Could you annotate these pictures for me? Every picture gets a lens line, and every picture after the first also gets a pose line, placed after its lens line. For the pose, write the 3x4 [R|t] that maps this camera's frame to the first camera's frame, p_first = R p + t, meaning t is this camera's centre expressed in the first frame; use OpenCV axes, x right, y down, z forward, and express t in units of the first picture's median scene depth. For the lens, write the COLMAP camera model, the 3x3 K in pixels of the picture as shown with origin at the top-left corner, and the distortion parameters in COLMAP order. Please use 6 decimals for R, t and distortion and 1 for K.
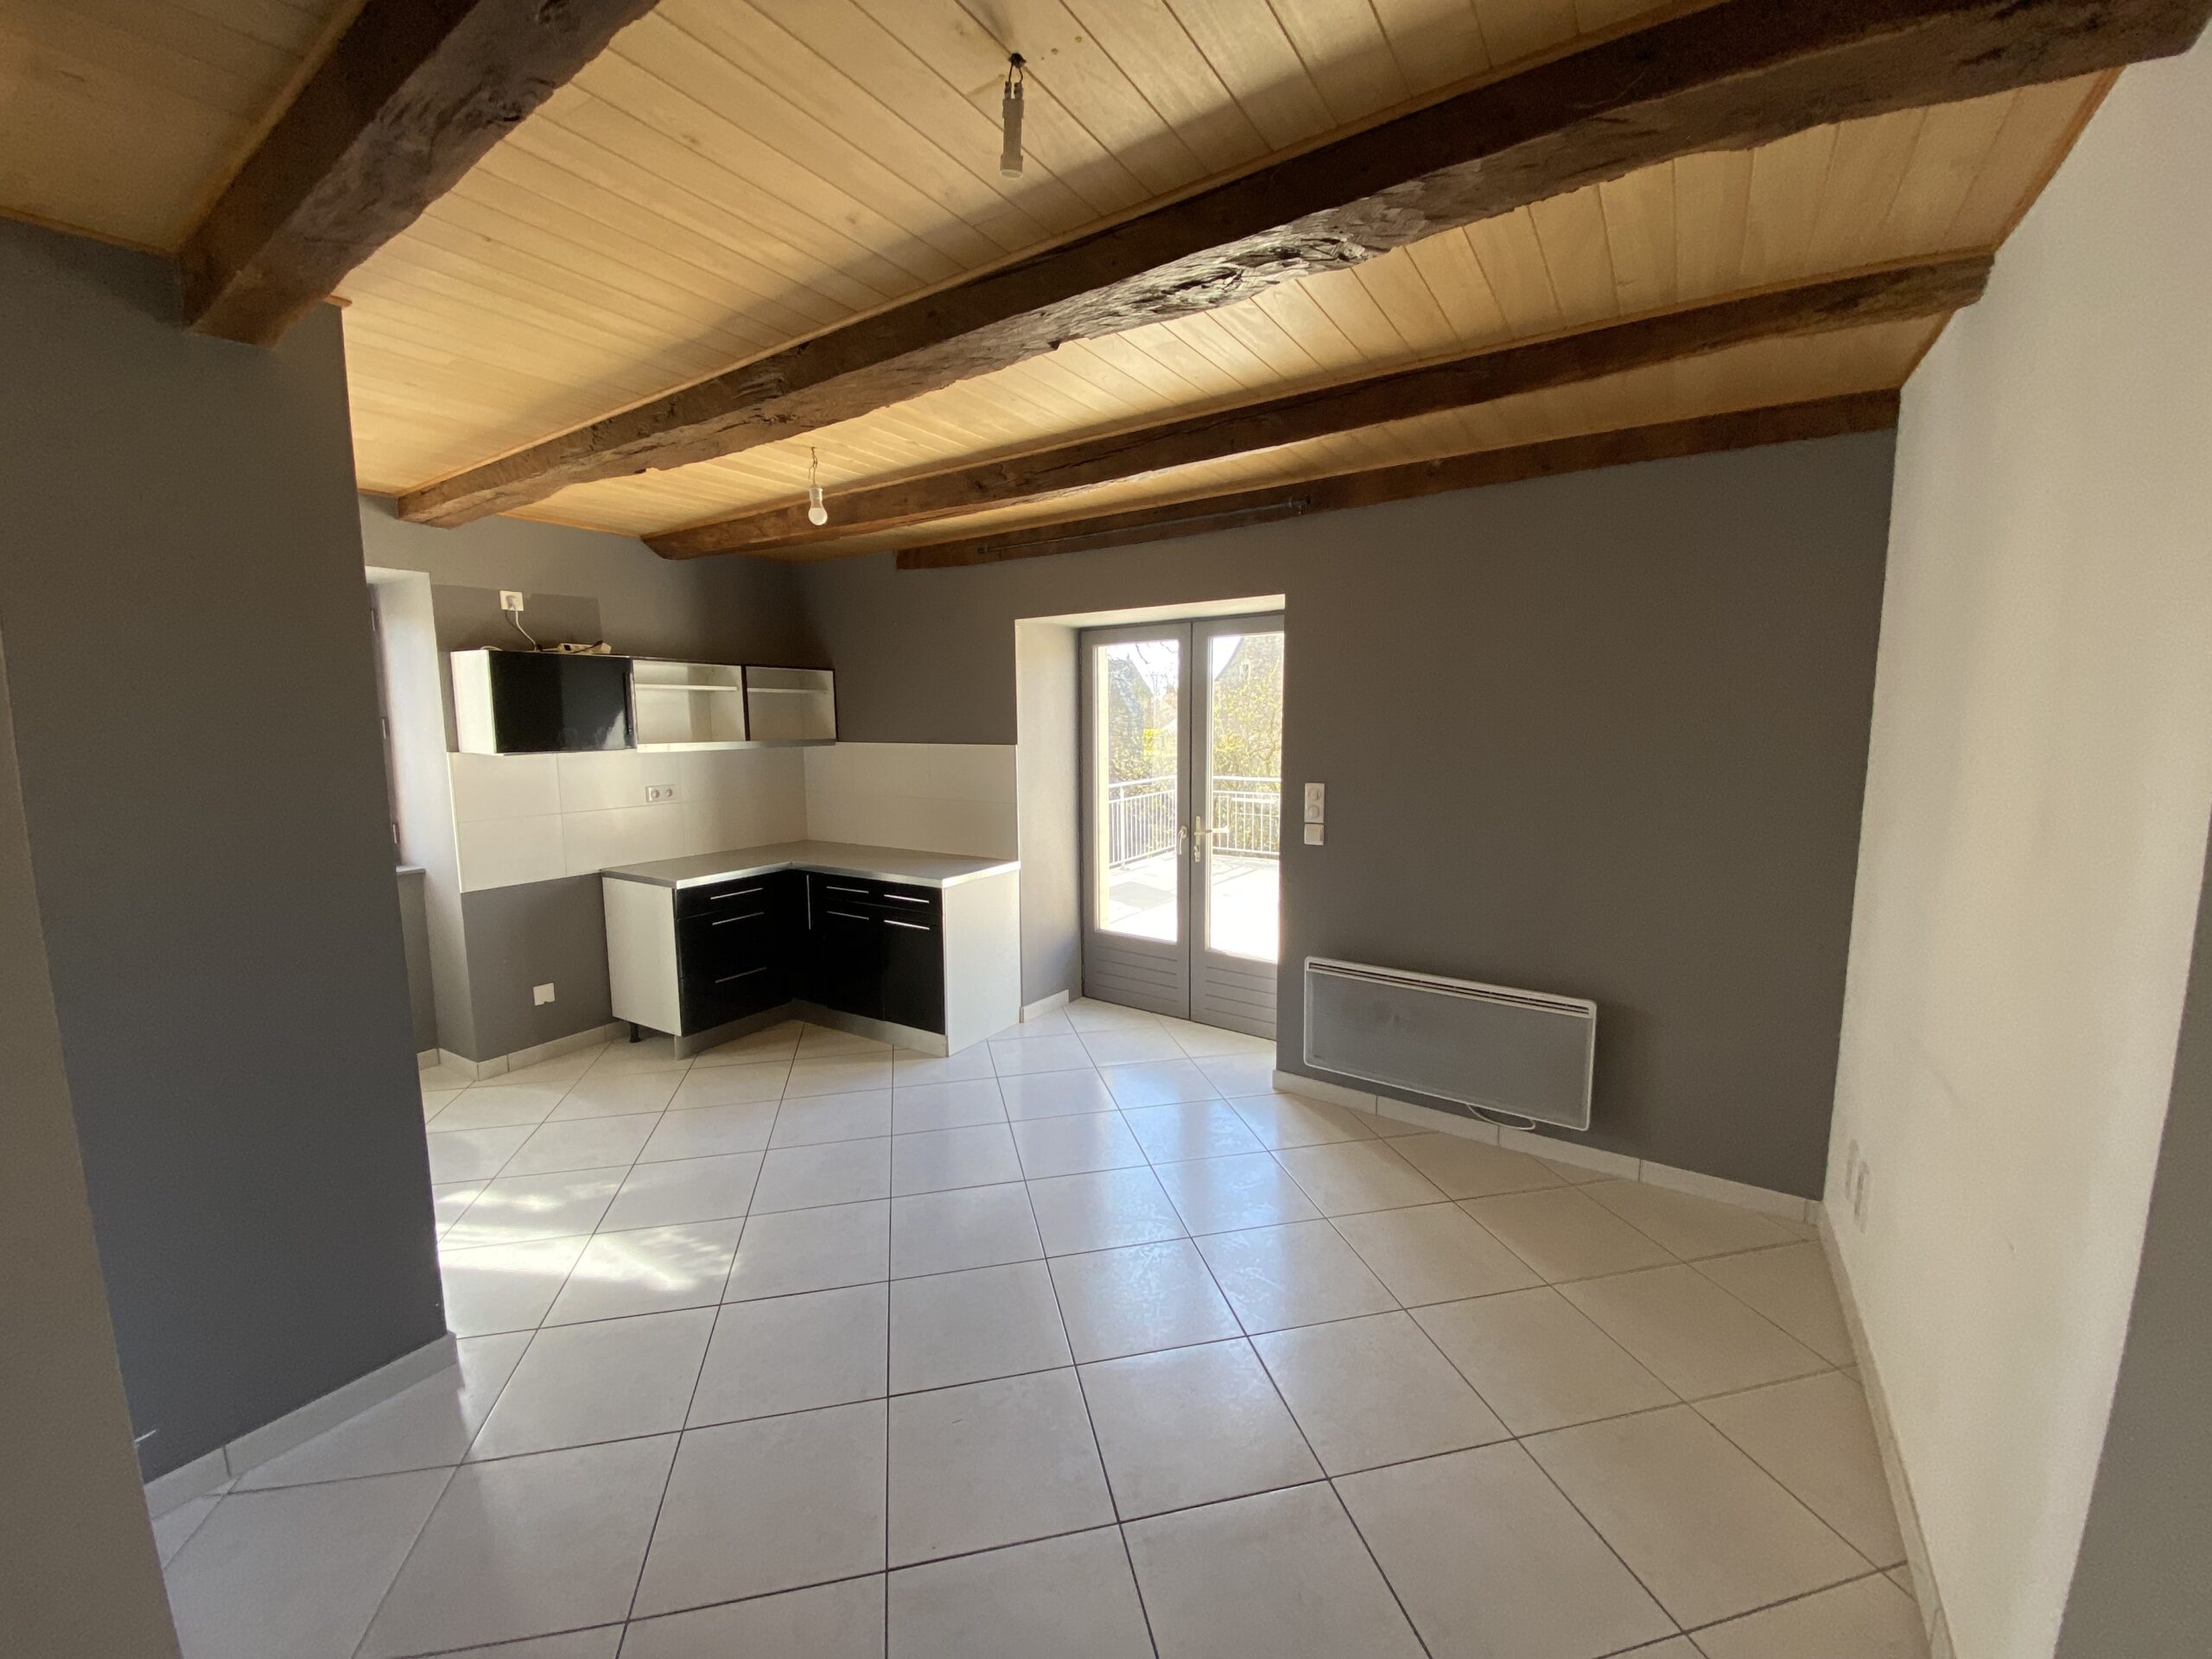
lens RADIAL K [[859.3, 0, 1106.0], [0, 859.3, 829.5], [0, 0, 1]] dist [0.000122, 0.000003]
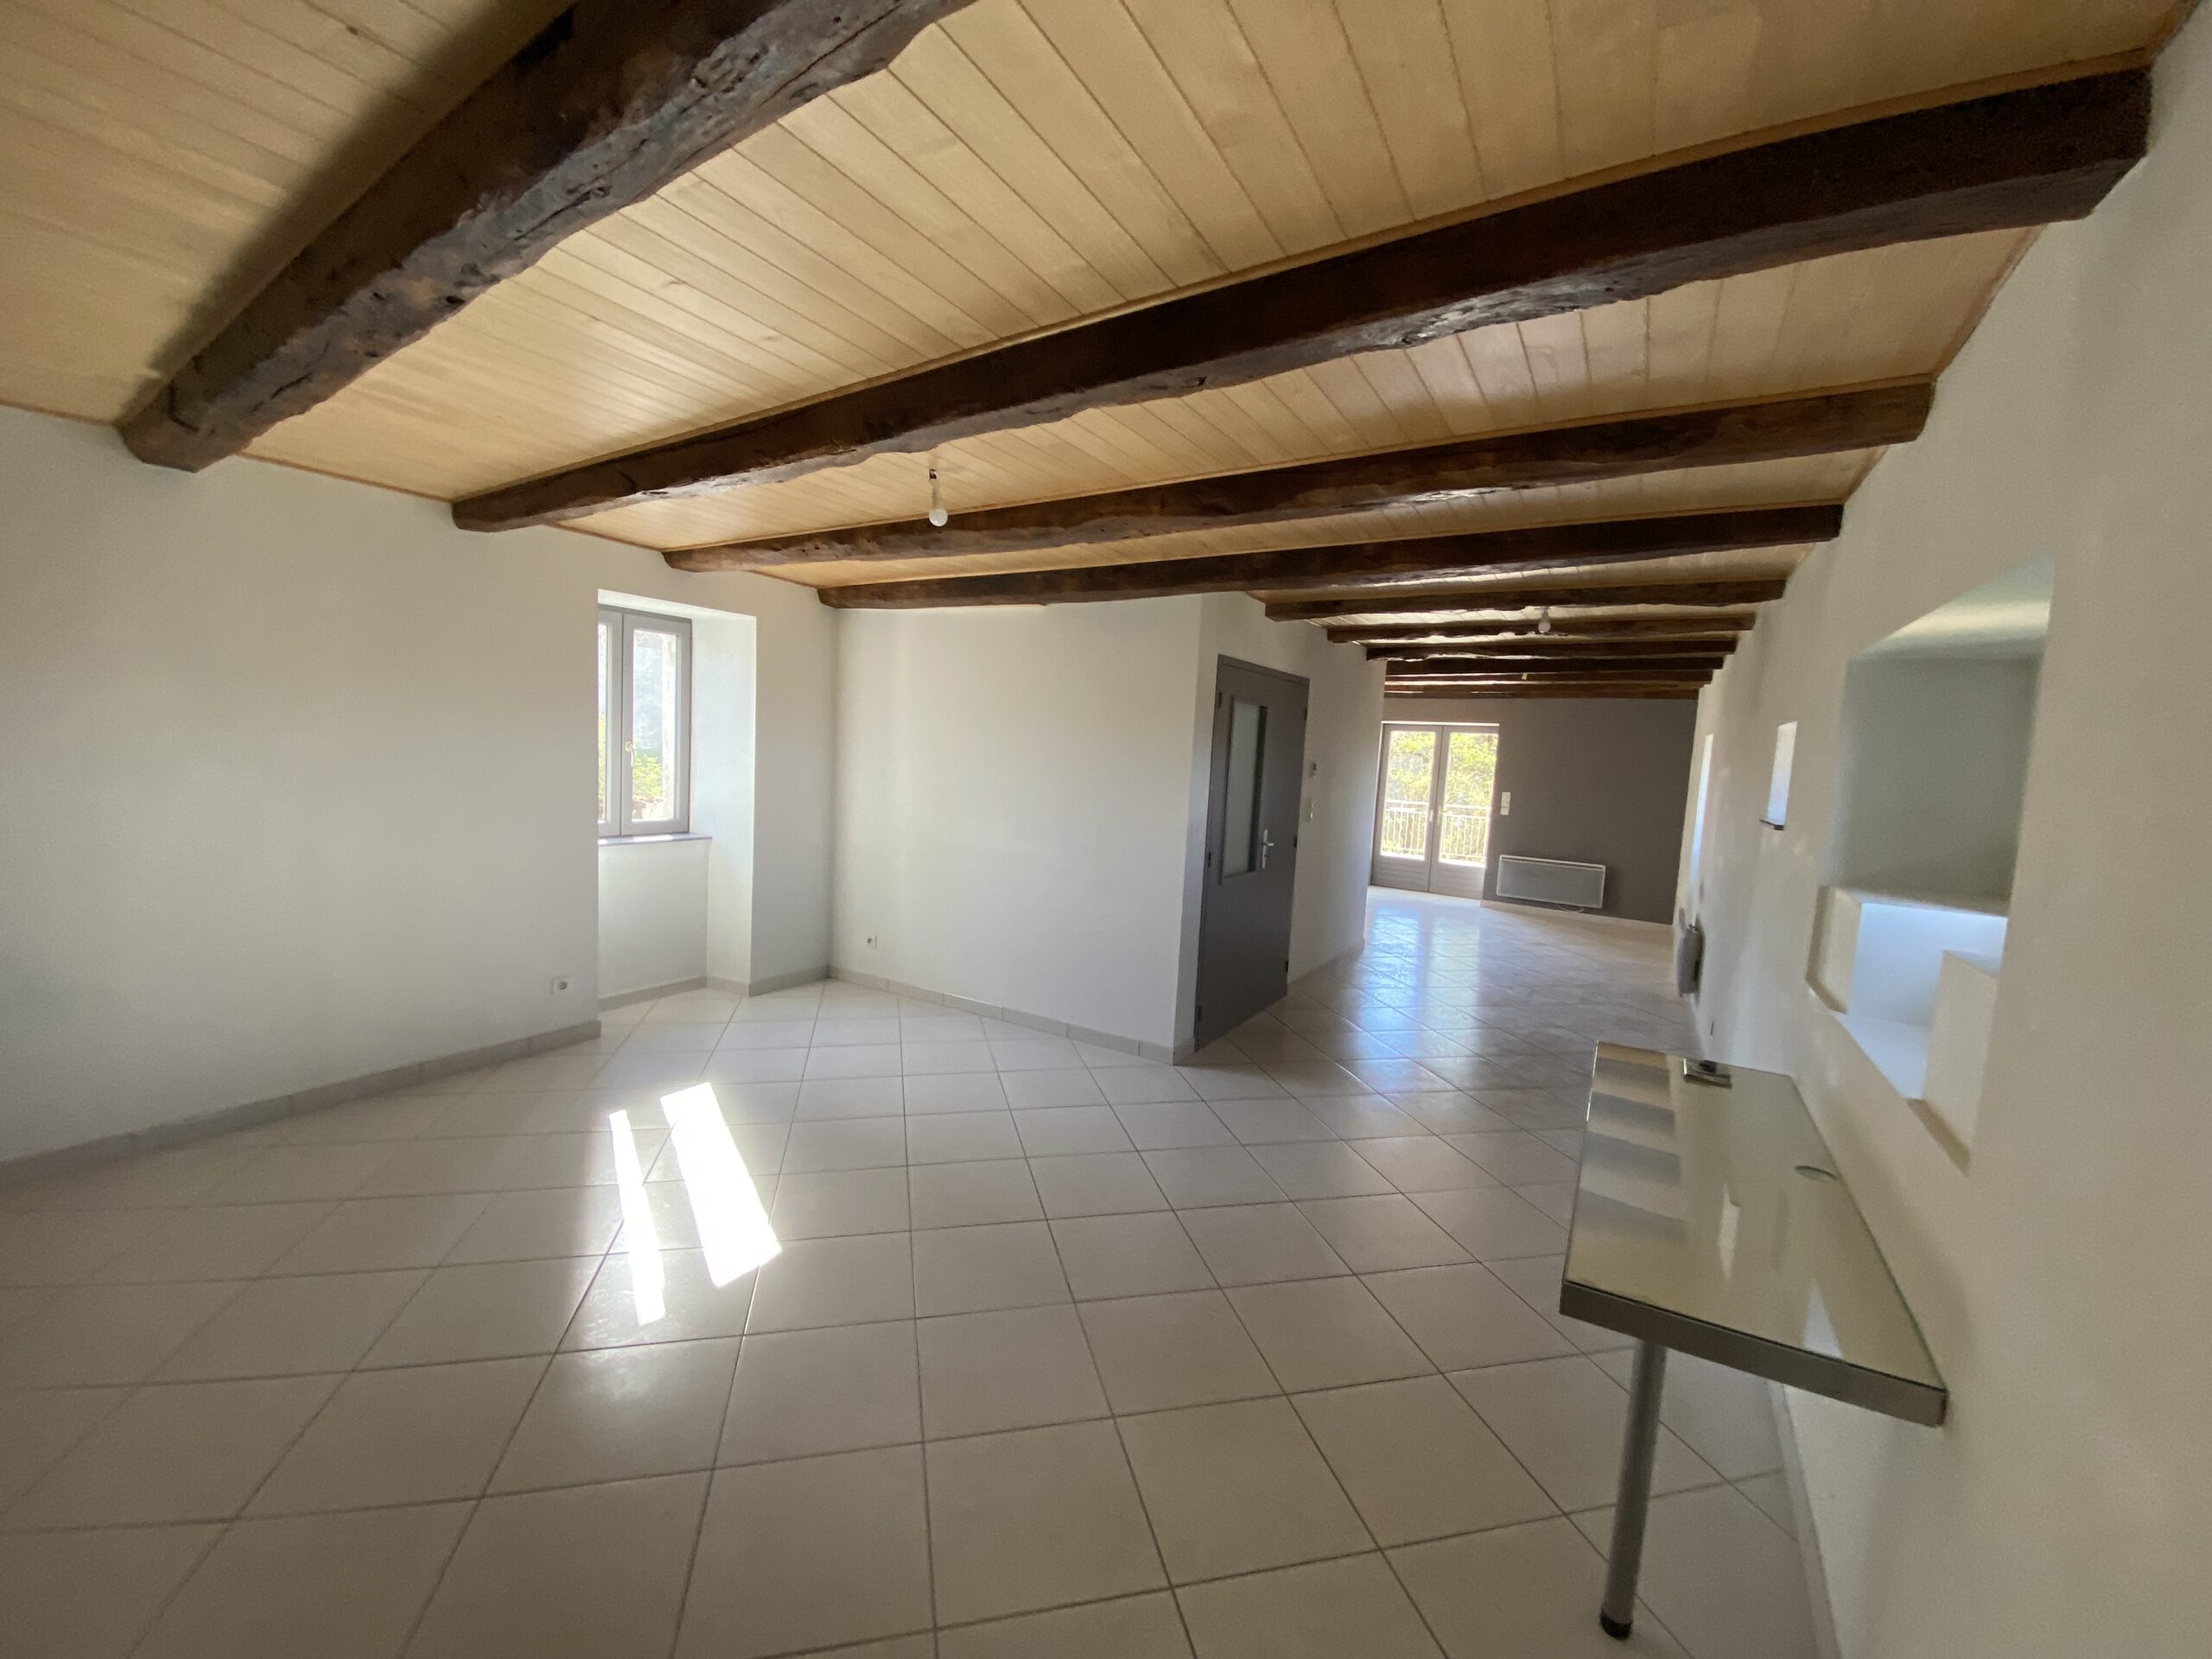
lens RADIAL K [[888.4, 0, 1106.0], [0, 888.4, 829.5], [0, 0, 1]] dist [0.019264, -0.018016]
pose [[0.996452, 0.066837, 0.051141, -0.906043], [-0.064660, 0.996976, -0.043099, 0.209200], [-0.053867, 0.039640, 0.997761, -1.370076]]
